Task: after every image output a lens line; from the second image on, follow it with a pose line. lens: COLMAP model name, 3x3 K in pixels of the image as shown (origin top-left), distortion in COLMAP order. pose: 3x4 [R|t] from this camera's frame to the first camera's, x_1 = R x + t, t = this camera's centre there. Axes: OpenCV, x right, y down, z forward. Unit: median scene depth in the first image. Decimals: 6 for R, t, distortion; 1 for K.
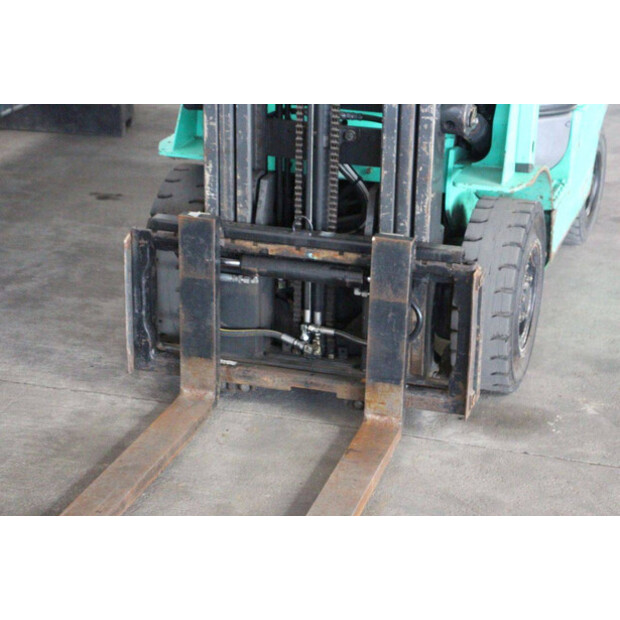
lens RADIAL K [[1438.1, 0, 310.0], [0, 1438.1, 310.0], [0, 0, 1]] dist [0.441224, 0.147403]
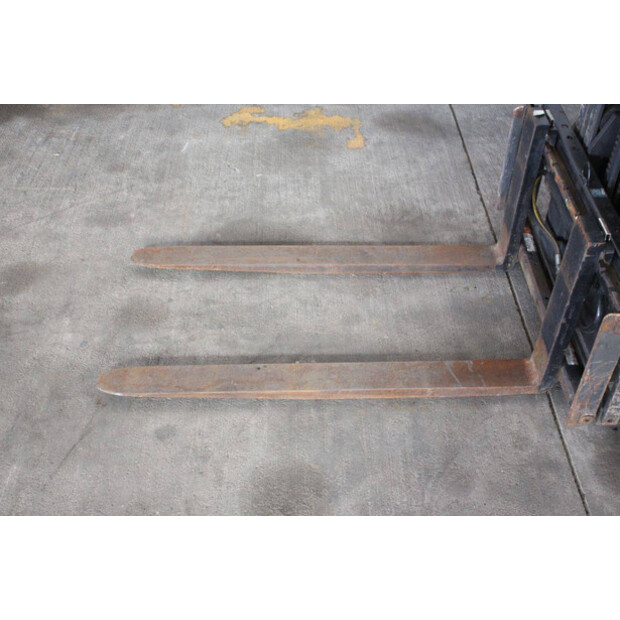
lens RADIAL K [[726.4, 0, 318.8], [0, 726.4, 308.5], [0, 0, 1]] dist [-0.008104, 0.007895]
pose [[0.302447, 0.644037, -0.702668, 0.343796], [-0.331707, 0.762231, 0.555854, -0.199861], [0.893586, 0.064963, 0.444167, 0.606246]]
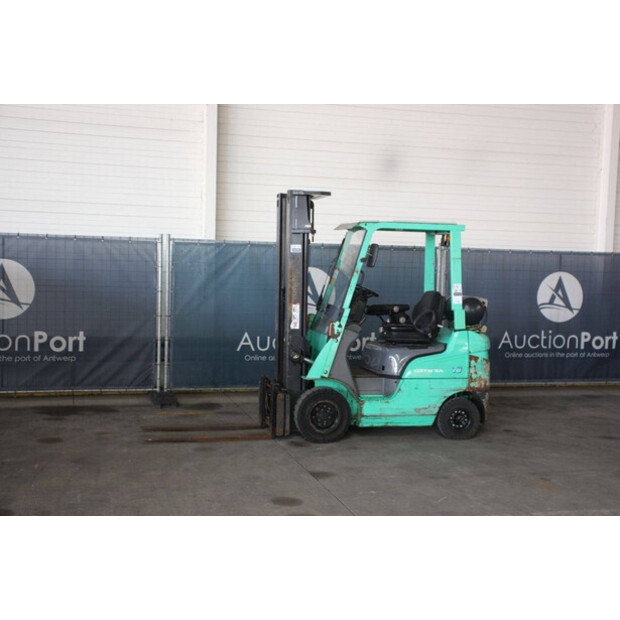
lens RADIAL K [[846.4, 0, 310.0], [0, 846.4, 310.0], [0, 0, 1]] dist [0.044596, 0.053399]
pose [[0.519068, 0.042444, -0.853679, 1.935852], [-0.320643, 0.935495, -0.148451, 0.067807], [0.792311, 0.350782, 0.499195, -0.125997]]
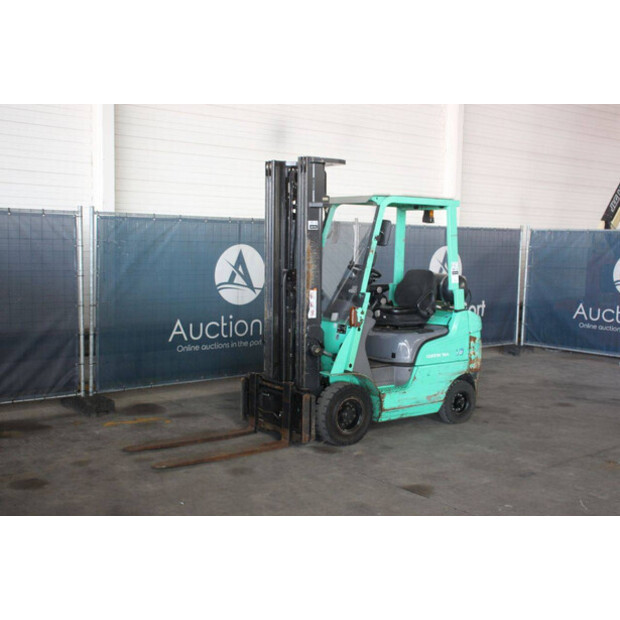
lens RADIAL K [[749.6, 0, 310.0], [0, 749.6, 310.0], [0, 0, 1]] dist [-0.003304, 0.024737]
pose [[0.815625, 0.051714, -0.576265, 1.030908], [-0.211838, 0.953530, -0.214257, 0.143114], [0.538406, 0.296828, 0.788678, -0.374564]]
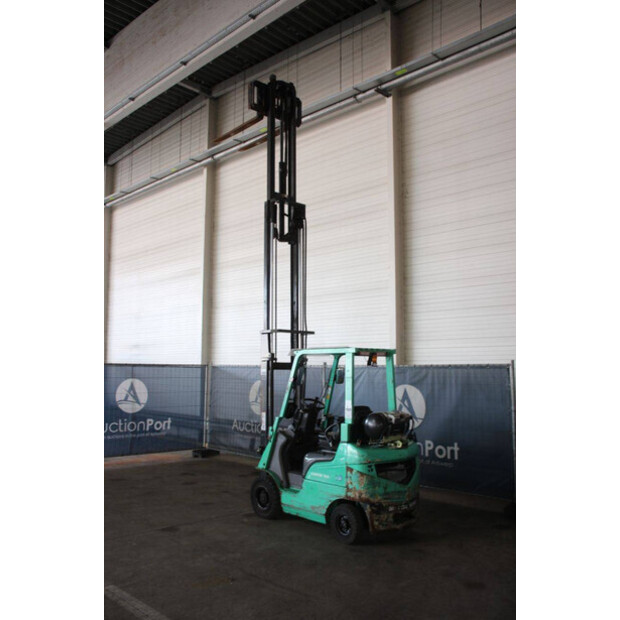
lens RADIAL K [[562.9, 0, 310.0], [0, 562.9, 310.0], [0, 0, 1]] dist [-0.172298, 0.233092]
pose [[-0.487495, -0.113000, -0.865783, 1.743853], [-0.324469, 0.944024, 0.059487, -0.759784], [0.810598, 0.309919, -0.496872, 1.901827]]
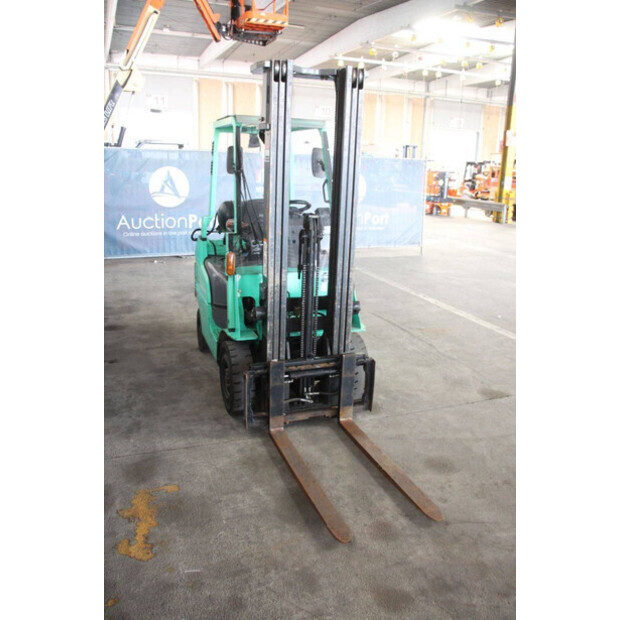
lens RADIAL K [[547.7, 0, 310.0], [0, 547.7, 310.0], [0, 0, 1]] dist [-0.183441, 0.225785]
pose [[0.795646, -0.154018, 0.585855, -0.567330], [0.200136, 0.979664, -0.014256, -0.124870], [-0.571745, 0.128593, 0.810291, 0.172263]]
